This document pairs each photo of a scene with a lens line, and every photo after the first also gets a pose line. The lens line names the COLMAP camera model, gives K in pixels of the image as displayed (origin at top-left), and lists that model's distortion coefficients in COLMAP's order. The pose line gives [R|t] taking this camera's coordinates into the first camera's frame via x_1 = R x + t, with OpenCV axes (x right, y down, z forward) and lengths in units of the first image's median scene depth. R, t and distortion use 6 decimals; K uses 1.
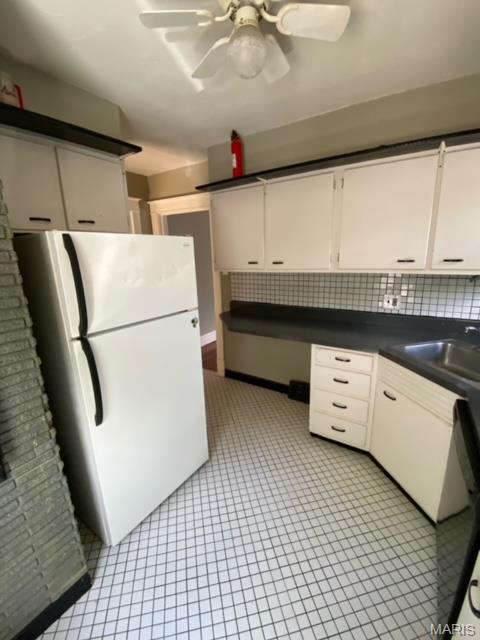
lens RADIAL K [[268.3, 0, 238.2], [0, 268.3, 321.8], [0, 0, 1]] dist [0.000612, -0.013262]
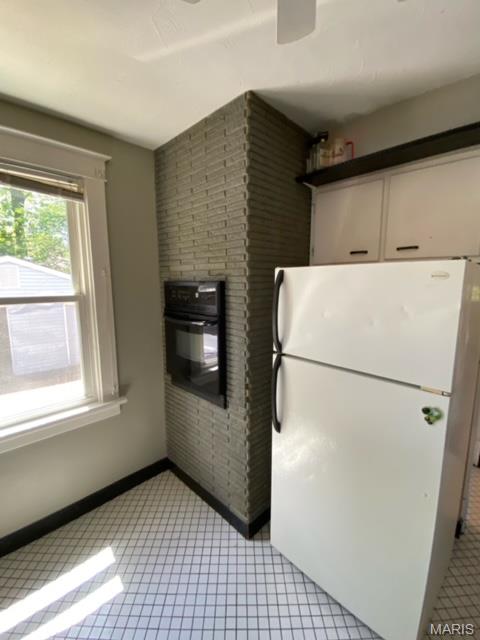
lens RADIAL K [[268.3, 0, 238.2], [0, 268.3, 321.8], [0, 0, 1]] dist [0.000612, -0.013262]
pose [[-0.194782, 0.169156, -0.966150, 0.334650], [-0.239478, 0.947005, 0.214085, -0.165731], [0.951162, 0.273072, -0.143950, 0.549782]]
